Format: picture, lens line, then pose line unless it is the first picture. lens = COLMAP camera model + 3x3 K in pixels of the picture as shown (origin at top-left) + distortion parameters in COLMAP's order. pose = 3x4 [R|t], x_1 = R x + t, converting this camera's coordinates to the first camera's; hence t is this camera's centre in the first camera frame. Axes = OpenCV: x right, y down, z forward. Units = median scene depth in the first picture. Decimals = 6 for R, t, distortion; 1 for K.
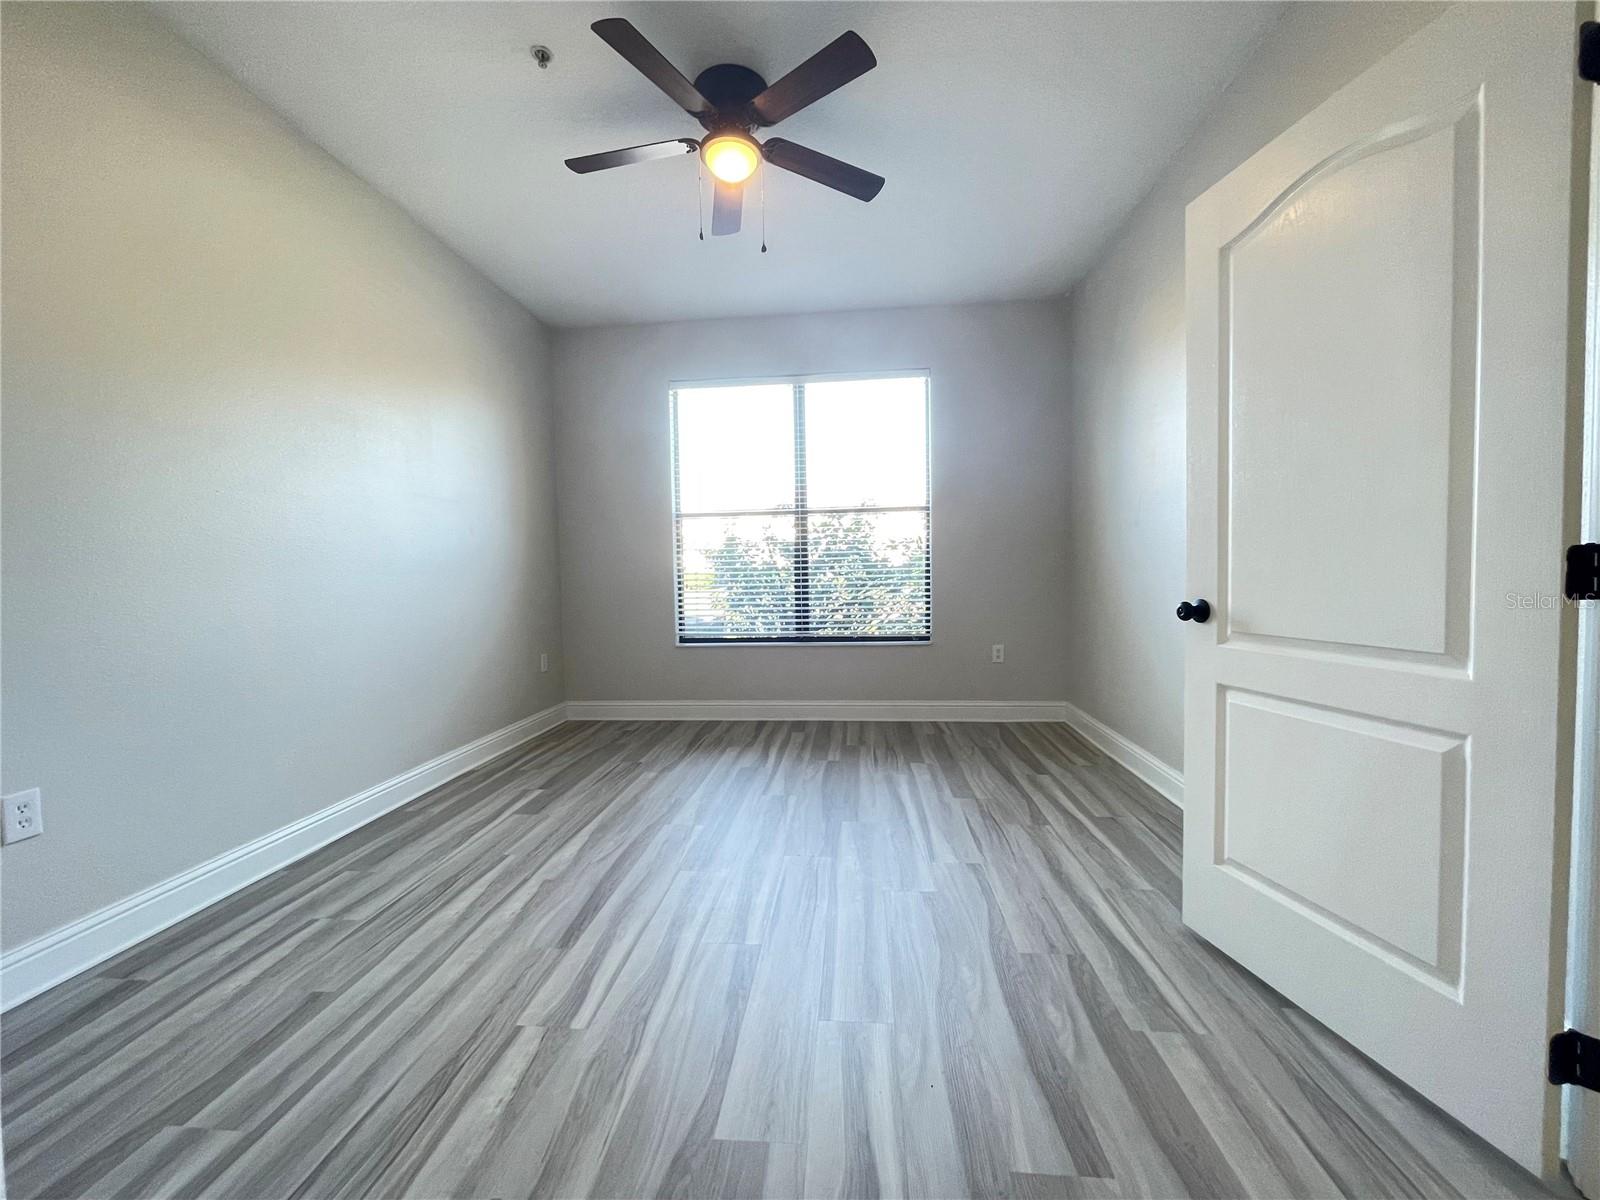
lens RADIAL K [[646.8, 0, 813.7], [0, 646.8, 595.2], [0, 0, 1]] dist [-0.002231, 0.001137]
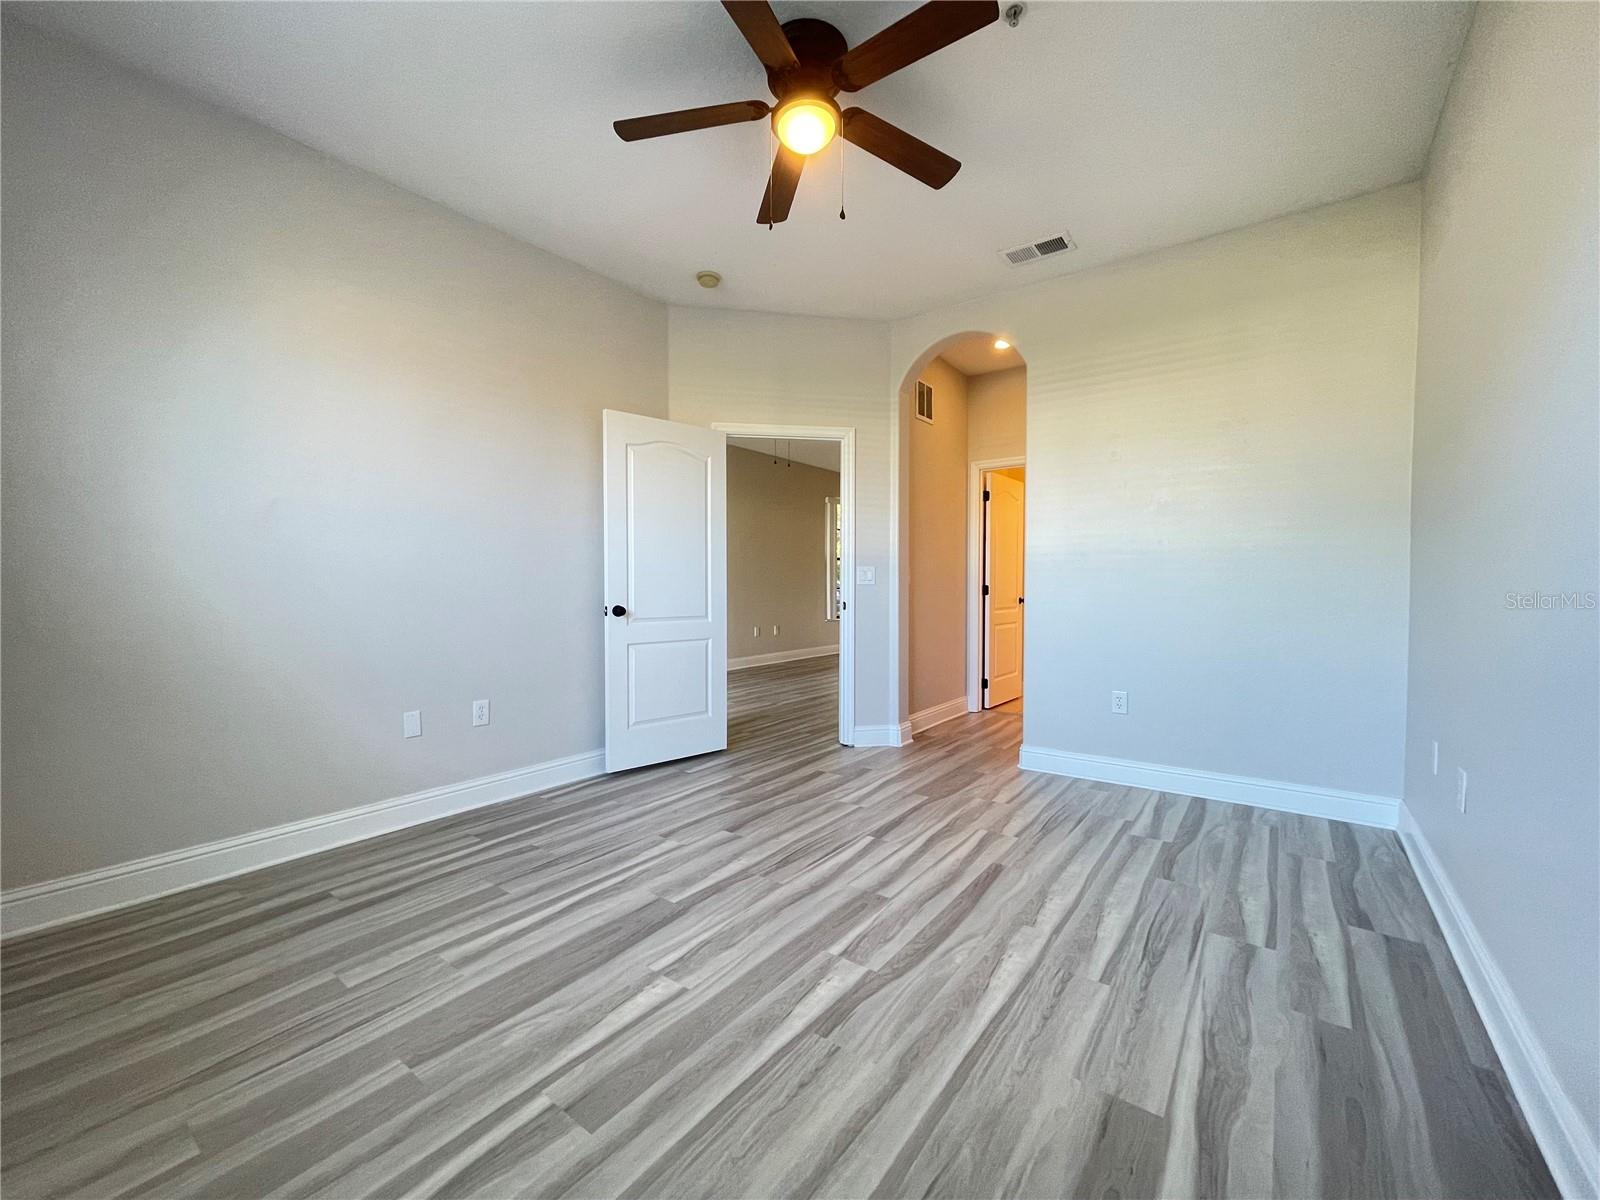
lens RADIAL K [[646.8, 0, 809.9], [0, 646.8, 595.0], [0, 0, 1]] dist [-0.002231, 0.001137]
pose [[-0.848214, 0.008359, 0.529587, -0.599312], [0.035376, 0.998537, 0.040899, -0.061997], [-0.528471, 0.053425, -0.847269, 1.801819]]
